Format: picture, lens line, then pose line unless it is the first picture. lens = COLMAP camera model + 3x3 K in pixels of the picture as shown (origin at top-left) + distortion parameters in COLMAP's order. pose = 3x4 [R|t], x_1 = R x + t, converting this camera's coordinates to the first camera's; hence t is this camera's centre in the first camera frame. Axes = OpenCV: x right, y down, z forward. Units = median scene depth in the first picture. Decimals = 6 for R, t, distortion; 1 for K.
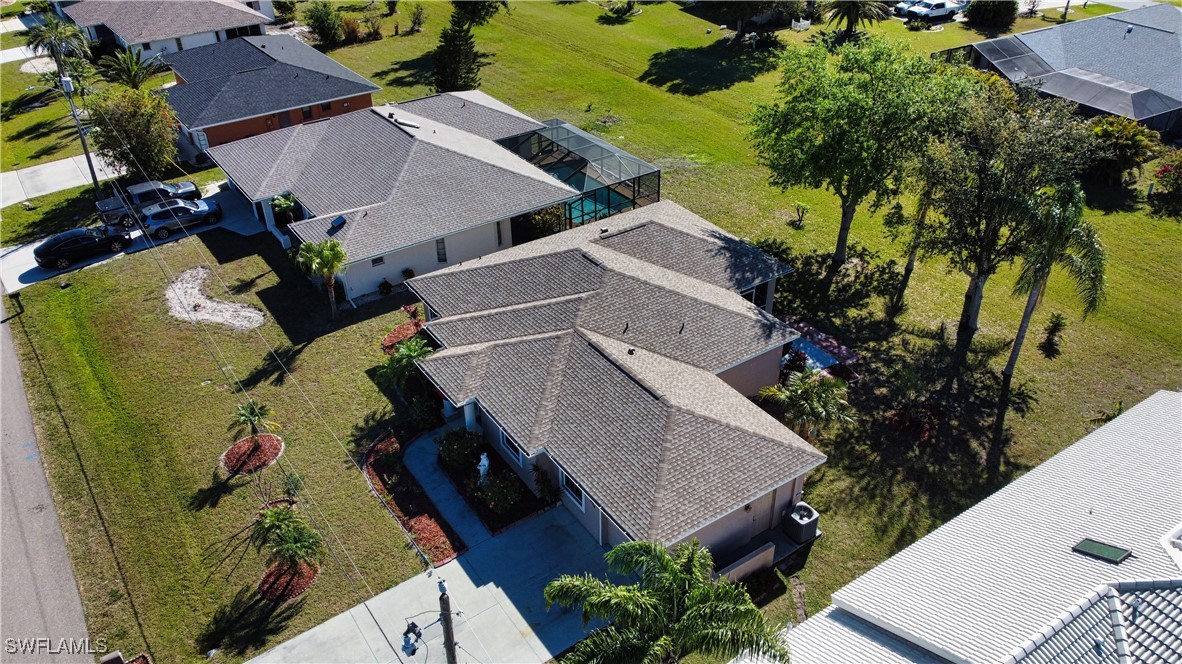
lens RADIAL K [[906.4, 0, 591.0], [0, 906.4, 332.0], [0, 0, 1]] dist [-0.001296, -0.003696]
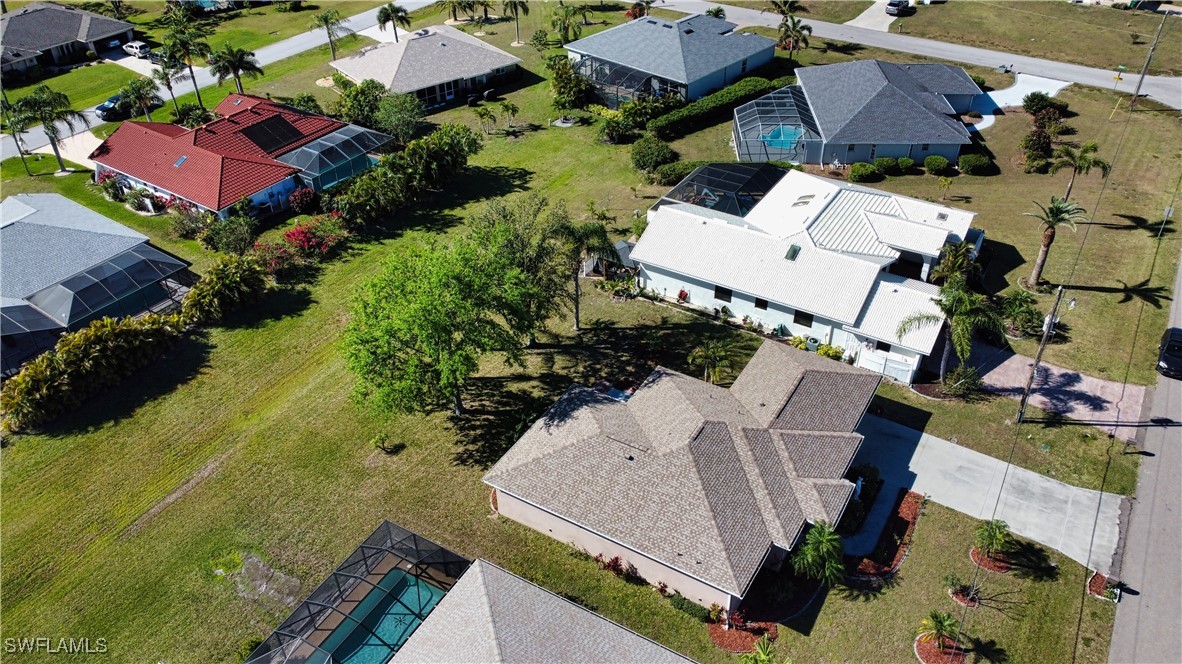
lens RADIAL K [[870.3, 0, 594.4], [0, 870.3, 357.2], [0, 0, 1]] dist [-0.004652, -0.001045]
pose [[-0.421837, -0.540244, 0.728142, -0.710892], [0.507743, 0.524593, 0.683373, -0.963820], [-0.751166, 0.657981, 0.053012, 0.902311]]
